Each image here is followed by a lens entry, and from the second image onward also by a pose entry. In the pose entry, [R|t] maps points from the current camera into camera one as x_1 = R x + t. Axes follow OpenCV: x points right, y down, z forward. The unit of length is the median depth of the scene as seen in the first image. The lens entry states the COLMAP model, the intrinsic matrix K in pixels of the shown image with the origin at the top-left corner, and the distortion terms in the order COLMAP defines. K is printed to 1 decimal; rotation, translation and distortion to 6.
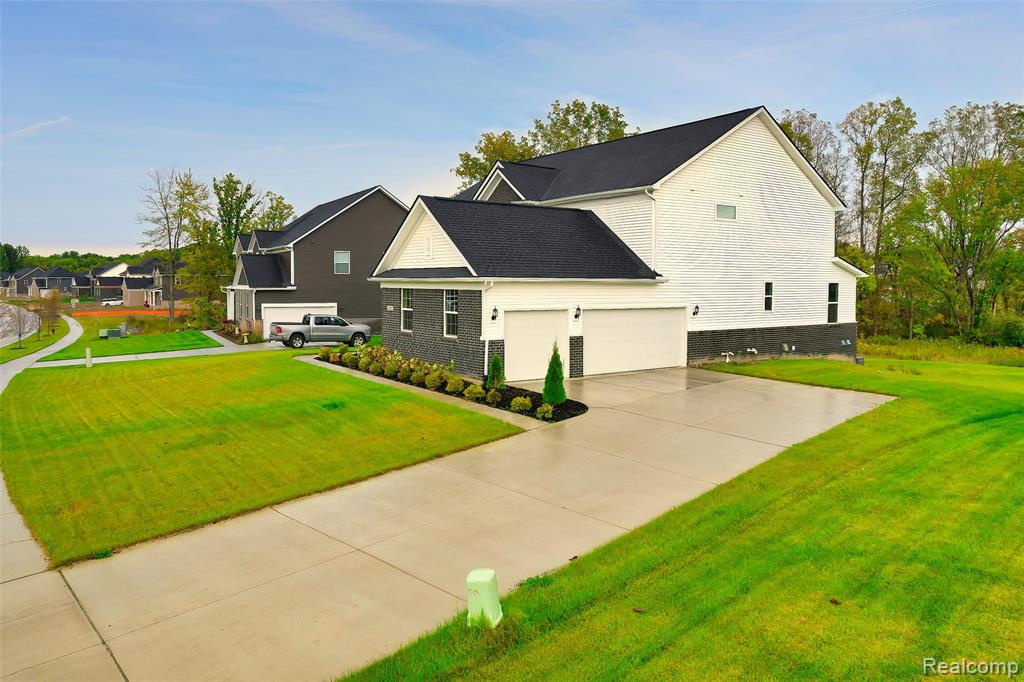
lens RADIAL K [[728.7, 0, 401.5], [0, 728.7, 308.4], [0, 0, 1]] dist [-0.057054, 0.027920]
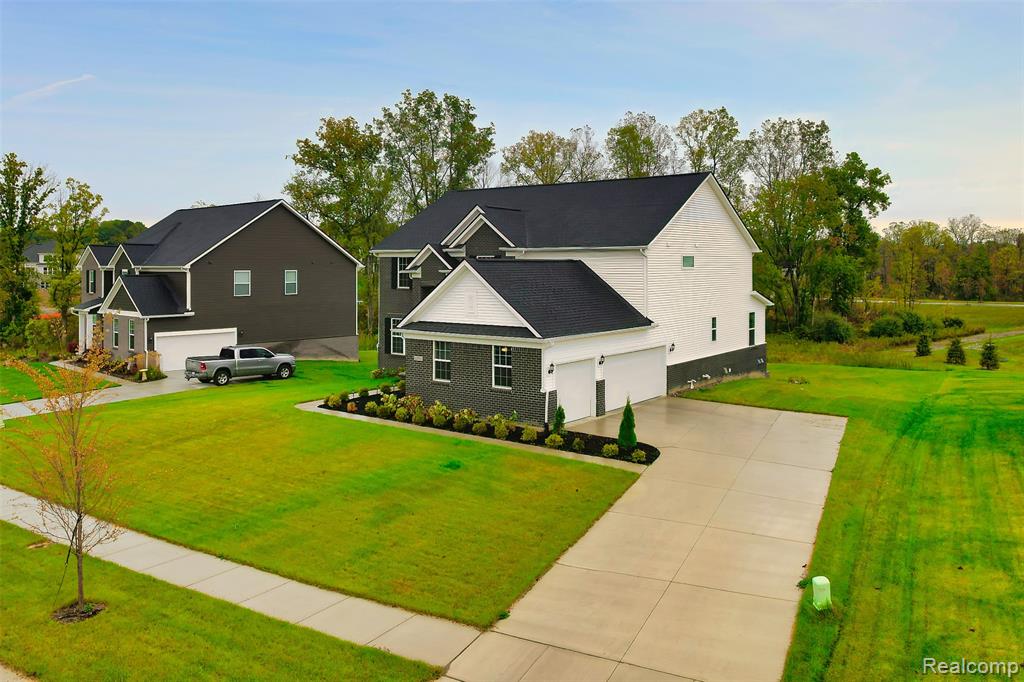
lens RADIAL K [[858.5, 0, 445.8], [0, 858.5, 259.3], [0, 0, 1]] dist [-0.061154, 0.025877]
pose [[0.941335, -0.013751, 0.337195, -0.355900], [0.025788, 0.999179, -0.031244, -0.093484], [-0.336488, 0.038107, 0.940916, -0.166332]]
